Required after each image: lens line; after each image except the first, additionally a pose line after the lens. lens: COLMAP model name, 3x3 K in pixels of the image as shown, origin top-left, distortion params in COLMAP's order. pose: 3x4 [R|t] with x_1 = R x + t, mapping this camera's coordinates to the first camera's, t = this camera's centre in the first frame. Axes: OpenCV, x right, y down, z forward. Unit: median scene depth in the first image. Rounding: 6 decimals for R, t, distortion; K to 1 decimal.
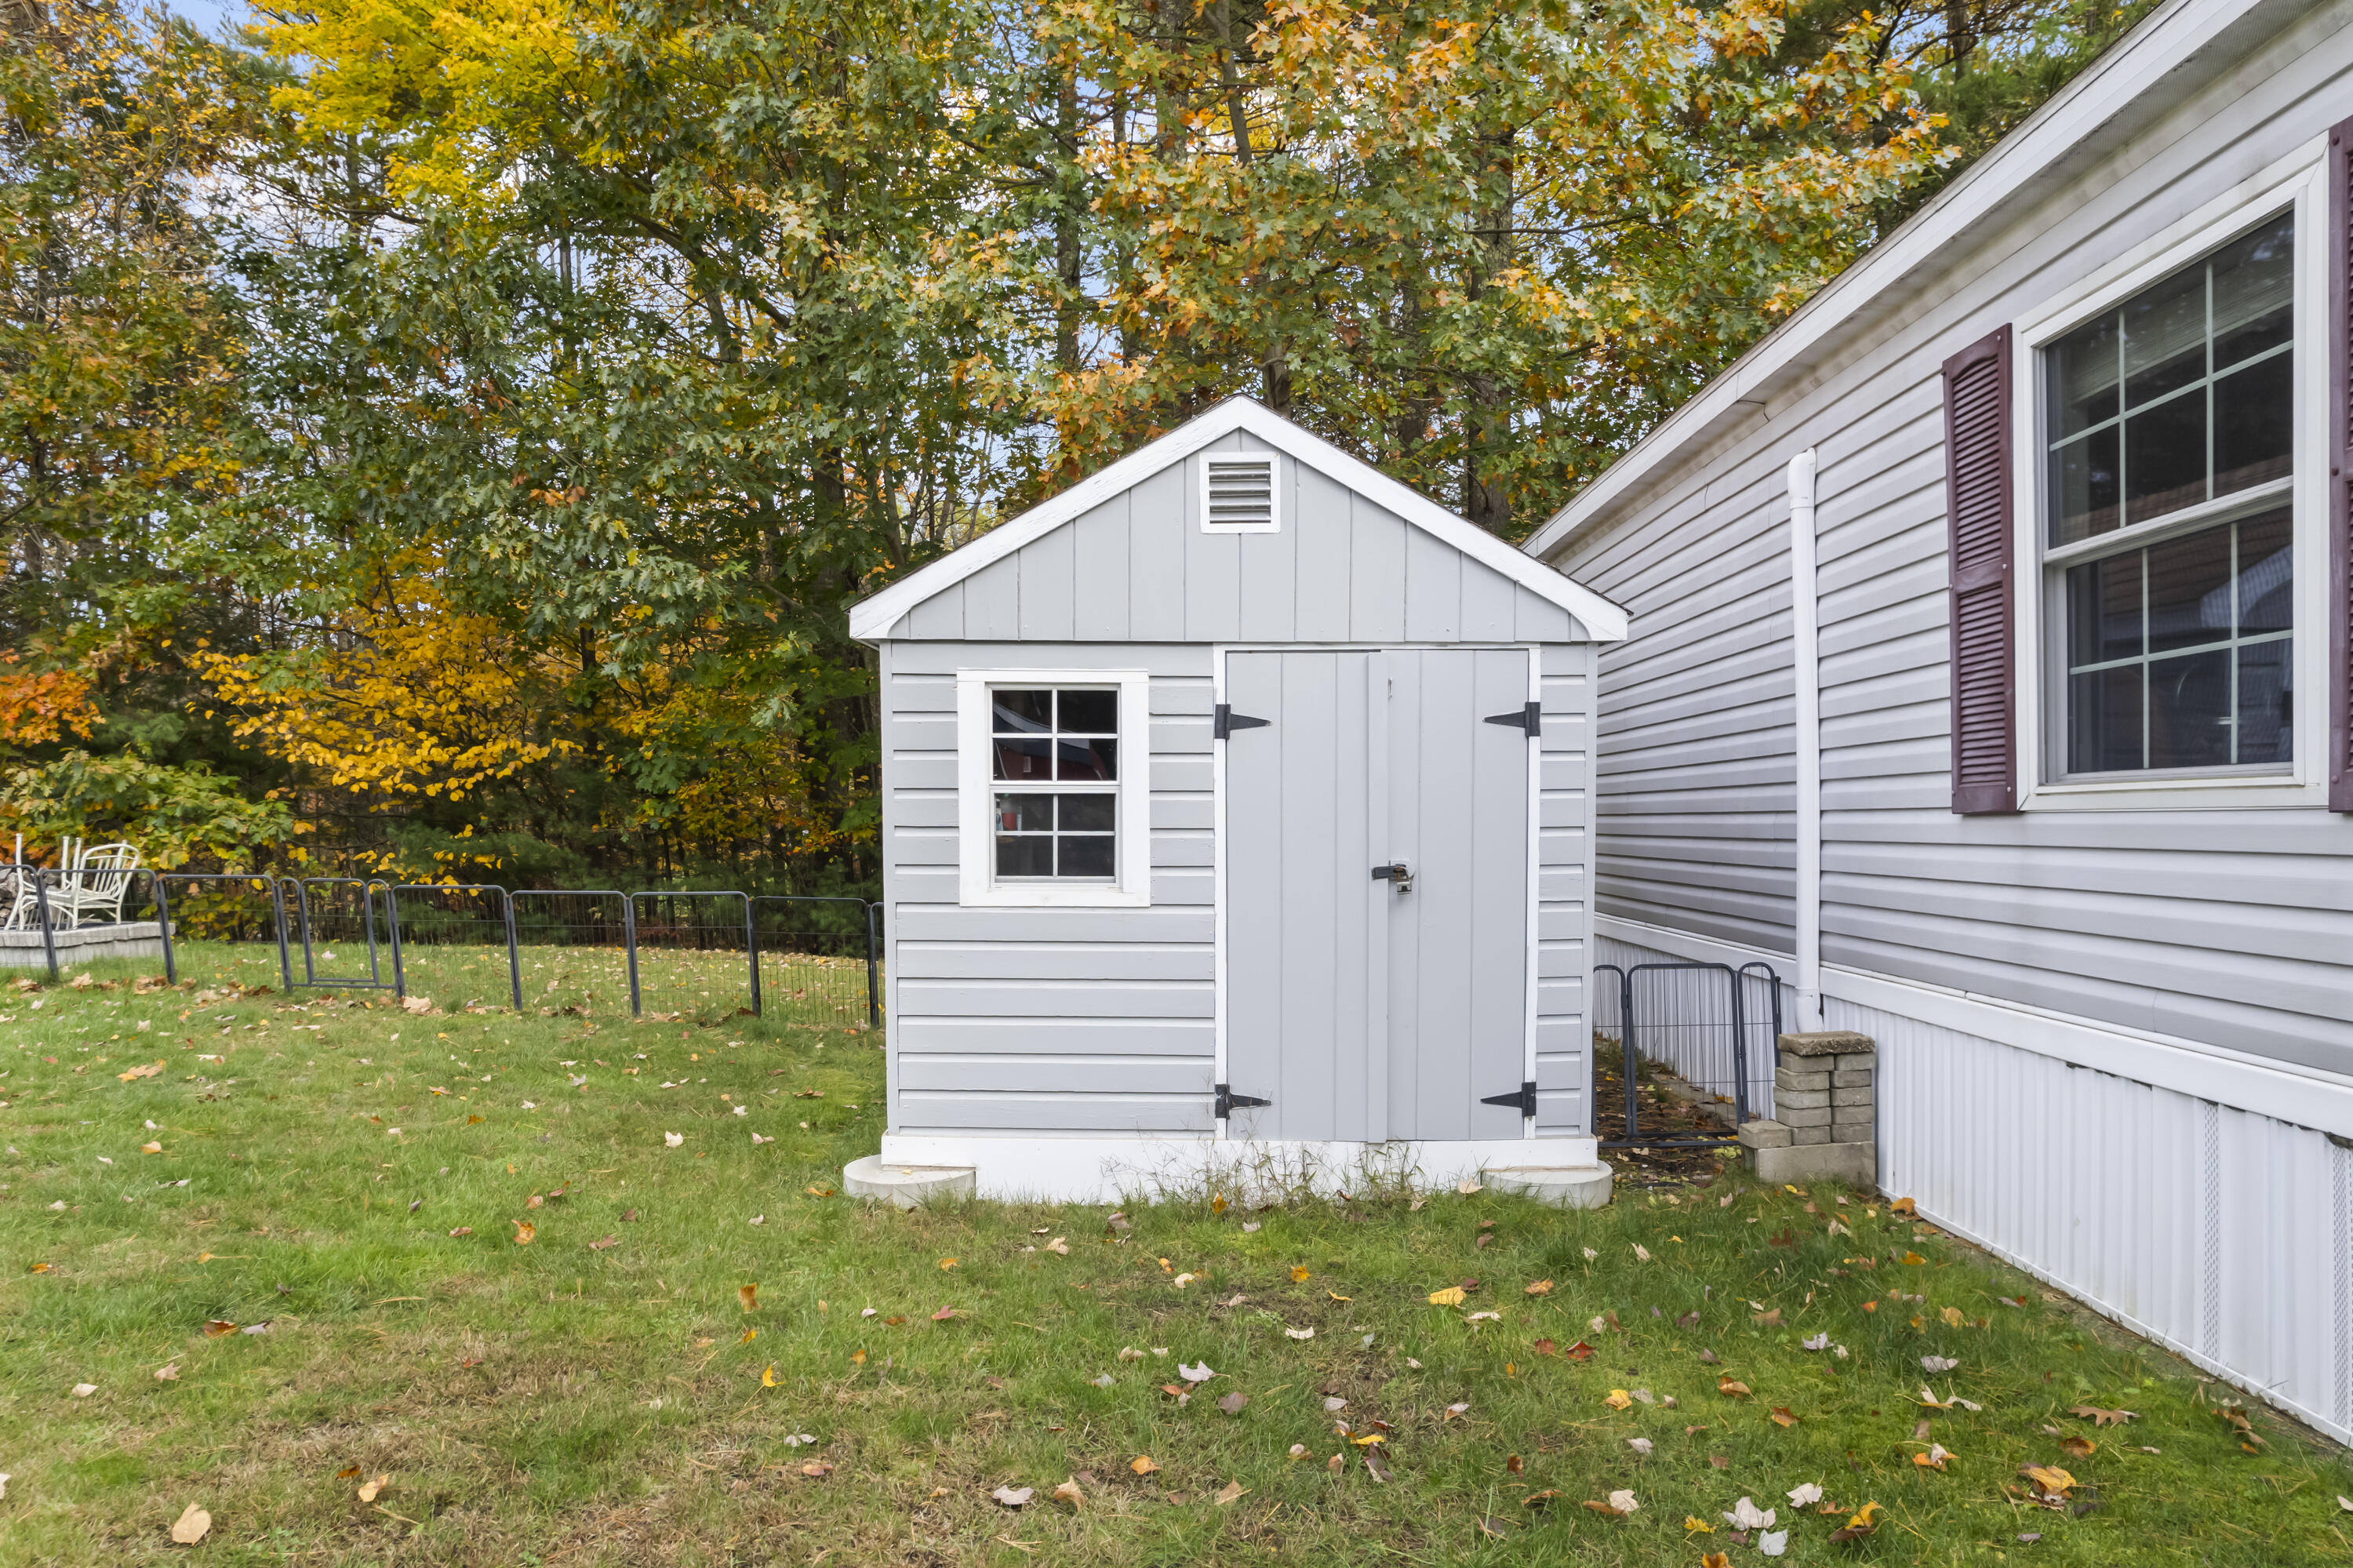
lens RADIAL K [[1527.7, 0, 1177.4], [0, 1527.7, 796.1], [0, 0, 1]] dist [-0.000368, -0.000223]
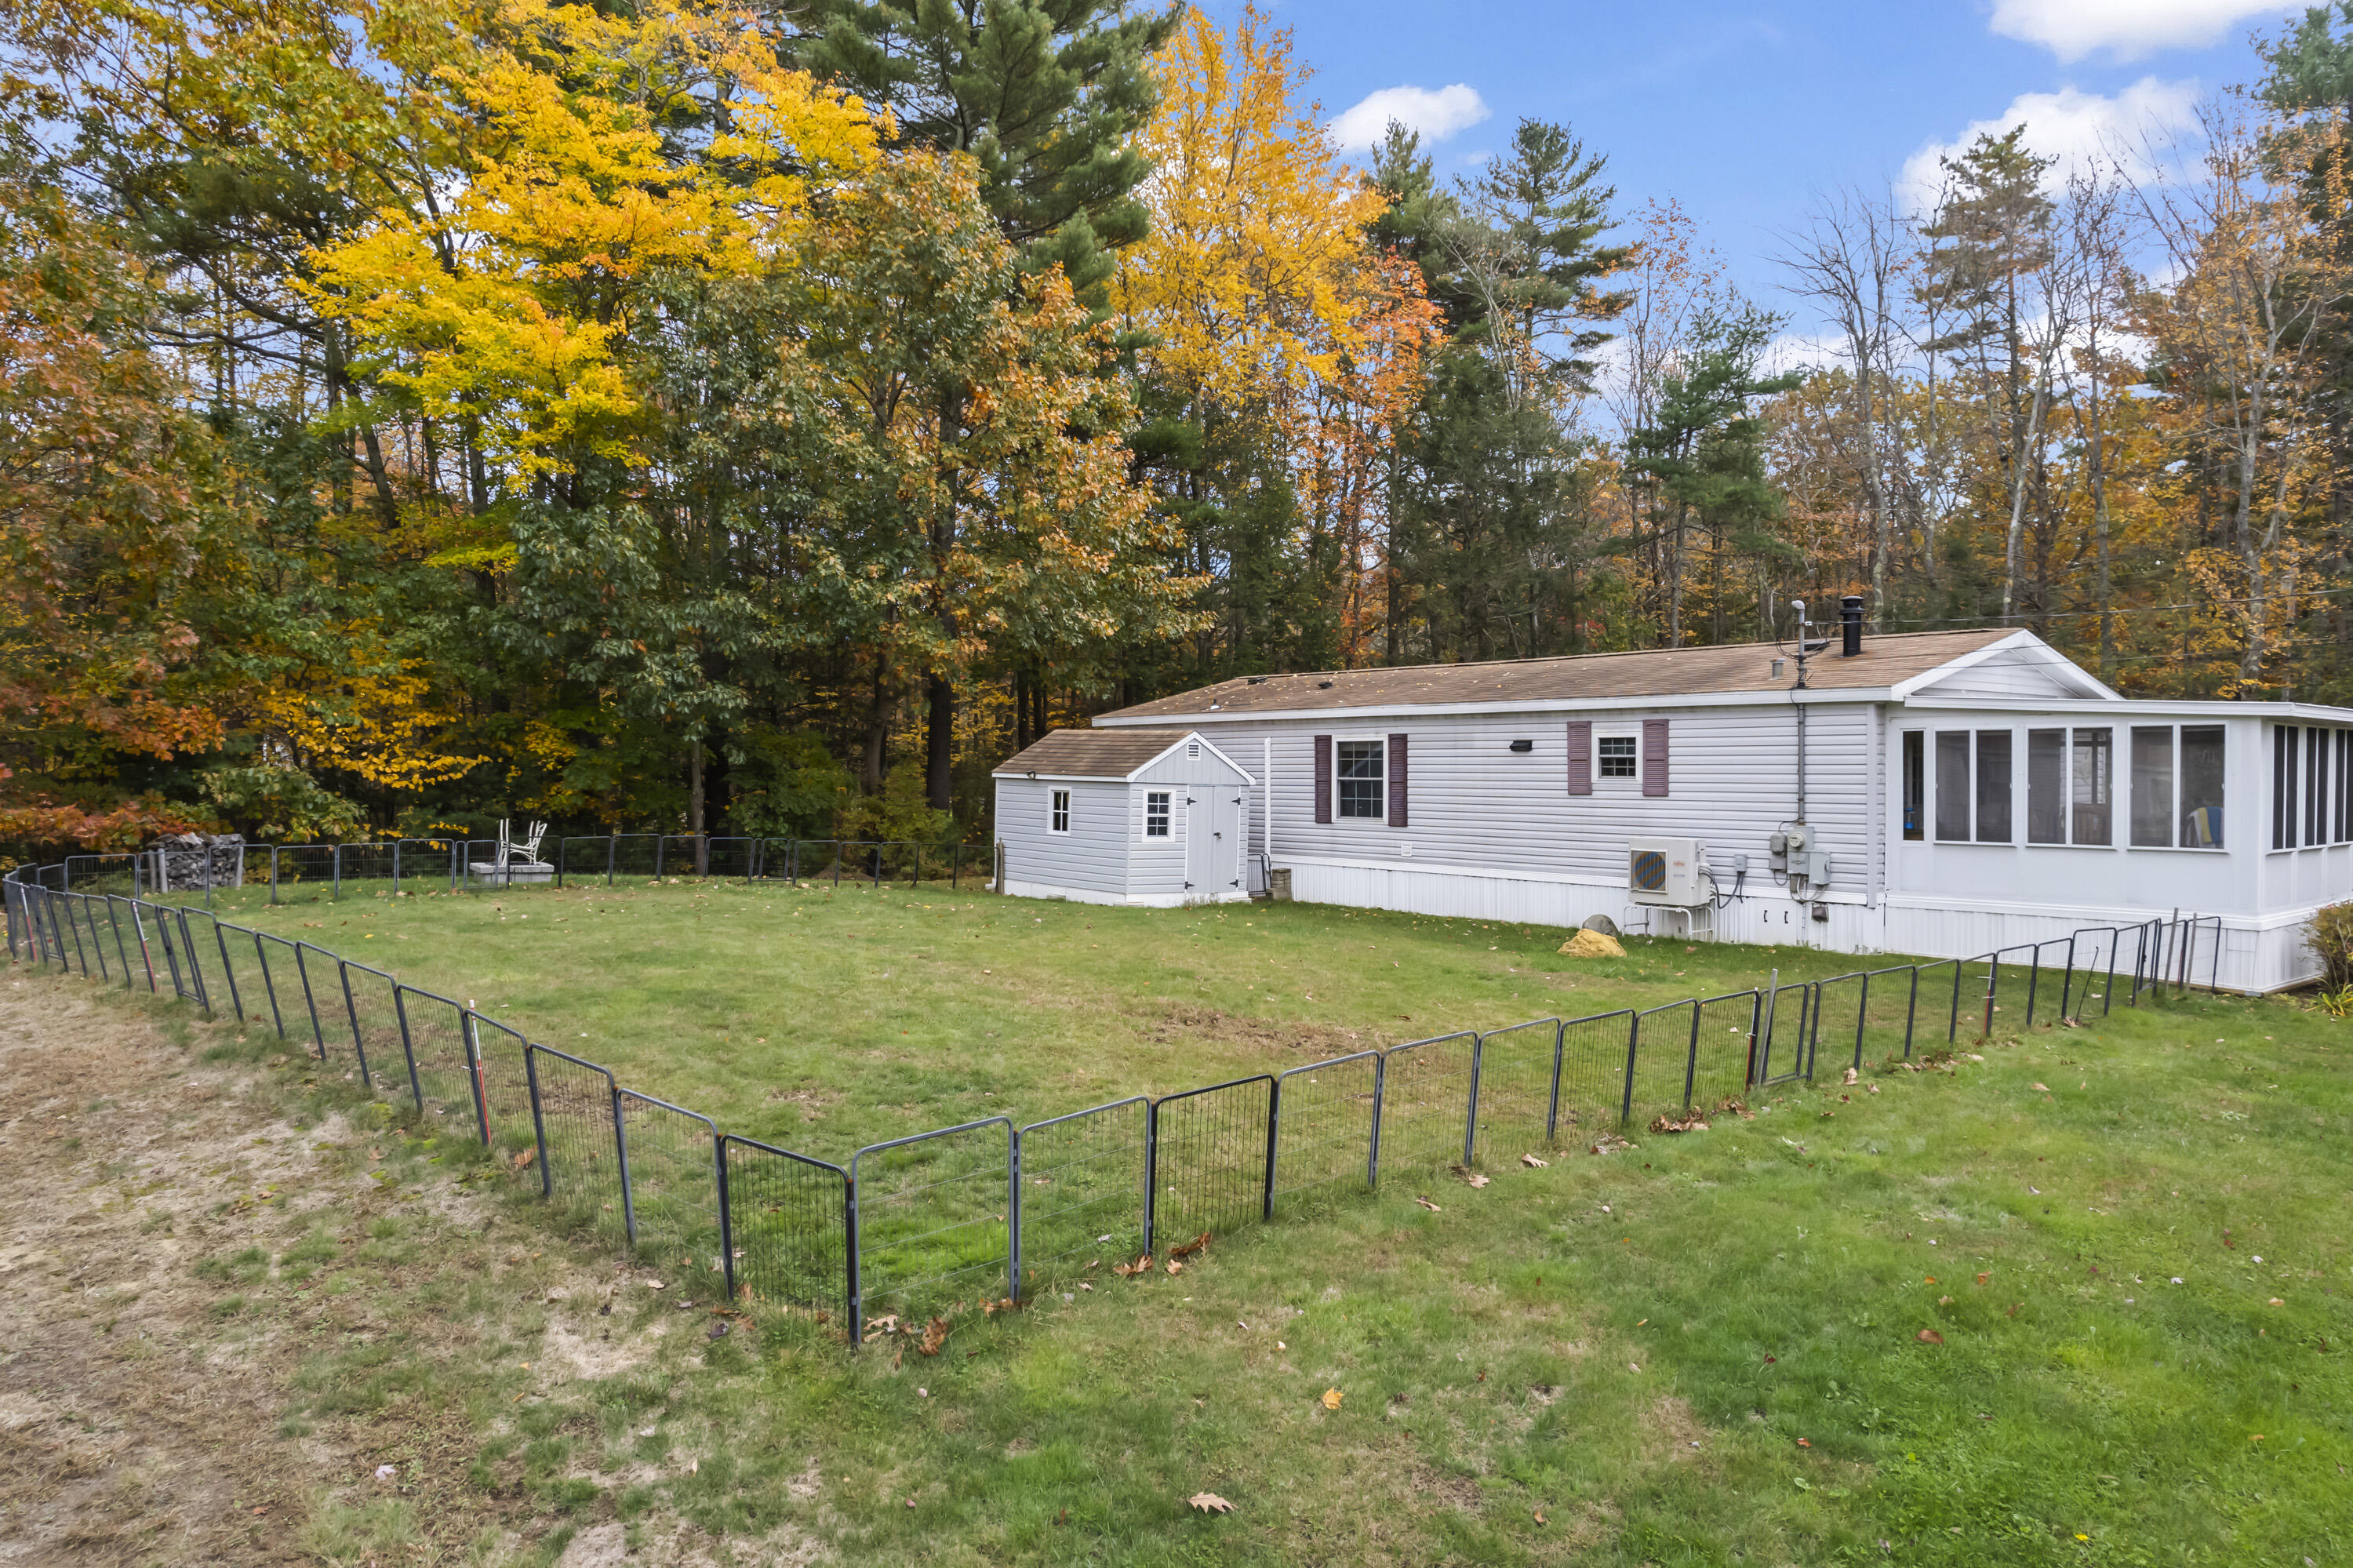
lens RADIAL K [[1527.7, 0, 1176.8], [0, 1527.7, 789.5], [0, 0, 1]] dist [-0.000368, -0.000223]
pose [[0.777768, 0.015301, 0.628365, -2.858032], [-0.023867, 0.999702, 0.005199, -0.106540], [-0.628098, -0.019041, 0.777901, -2.513633]]
